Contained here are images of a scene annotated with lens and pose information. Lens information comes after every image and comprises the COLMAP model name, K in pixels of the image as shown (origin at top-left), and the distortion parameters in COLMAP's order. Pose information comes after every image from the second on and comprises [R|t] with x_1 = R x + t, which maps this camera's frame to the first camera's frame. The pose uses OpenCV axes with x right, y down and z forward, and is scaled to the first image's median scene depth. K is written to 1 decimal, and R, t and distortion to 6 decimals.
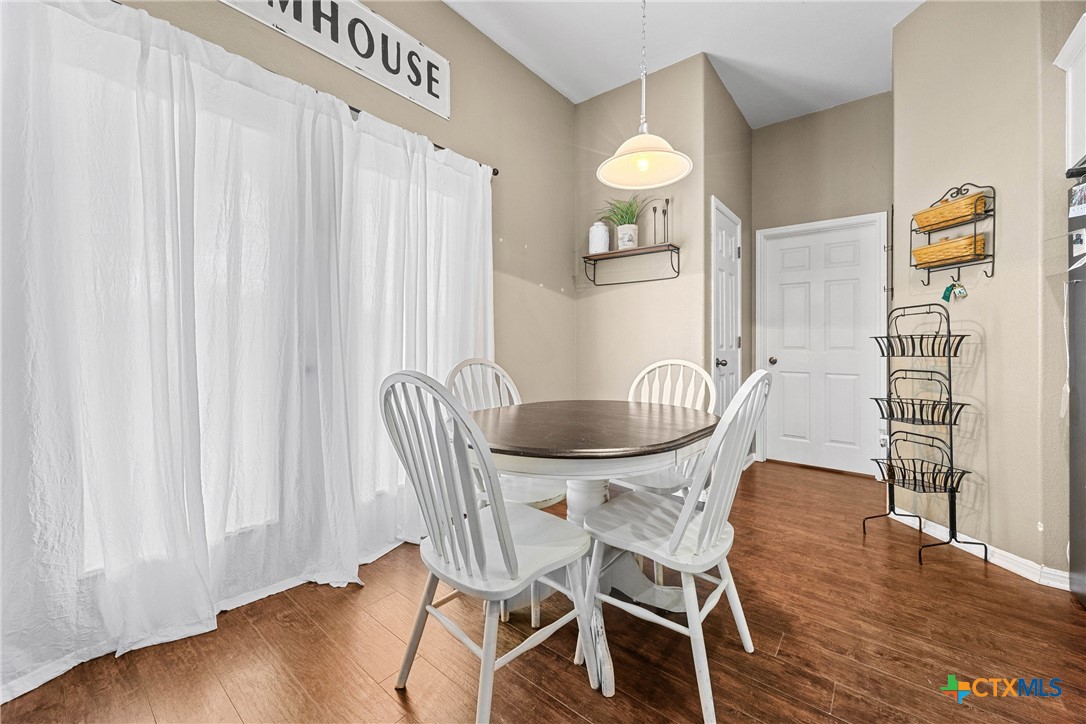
lens RADIAL K [[420.8, 0, 542.8], [0, 420.8, 341.6], [0, 0, 1]] dist [-0.000484, -0.000163]
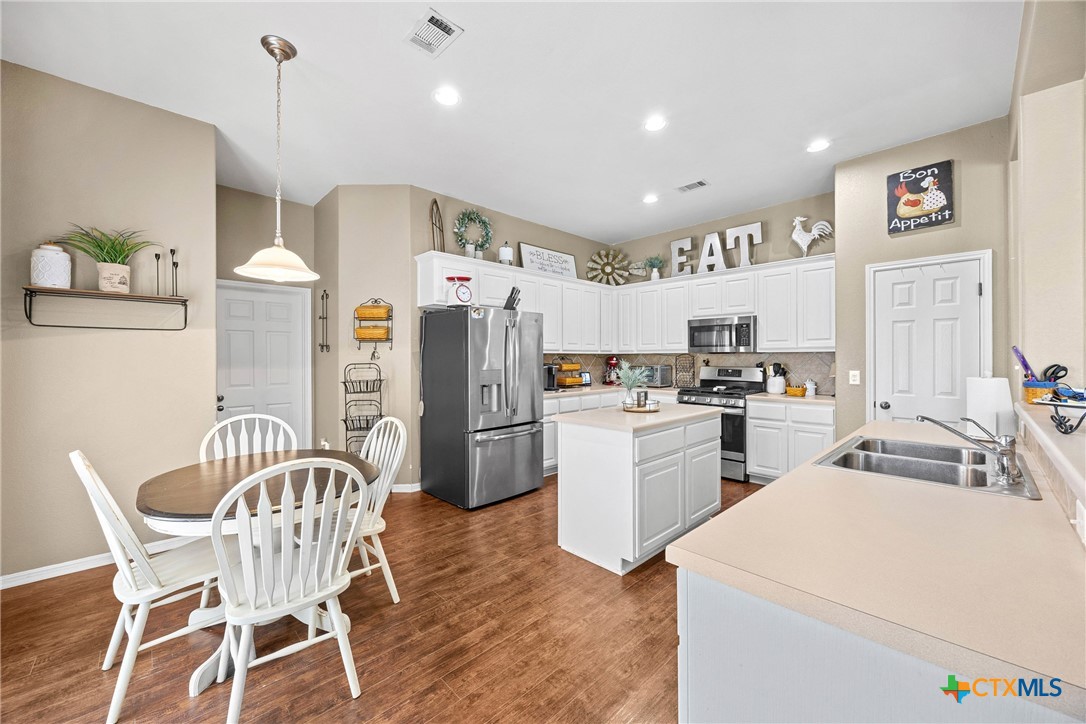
lens RADIAL K [[420.5, 0, 544.4], [0, 420.5, 356.1], [0, 0, 1]] dist [0.001218, 0.000106]
pose [[0.131236, -0.012284, 0.991275, -0.742528], [-0.000711, 0.999922, 0.012485, -0.137178], [-0.991351, -0.002343, 0.131217, 0.019035]]
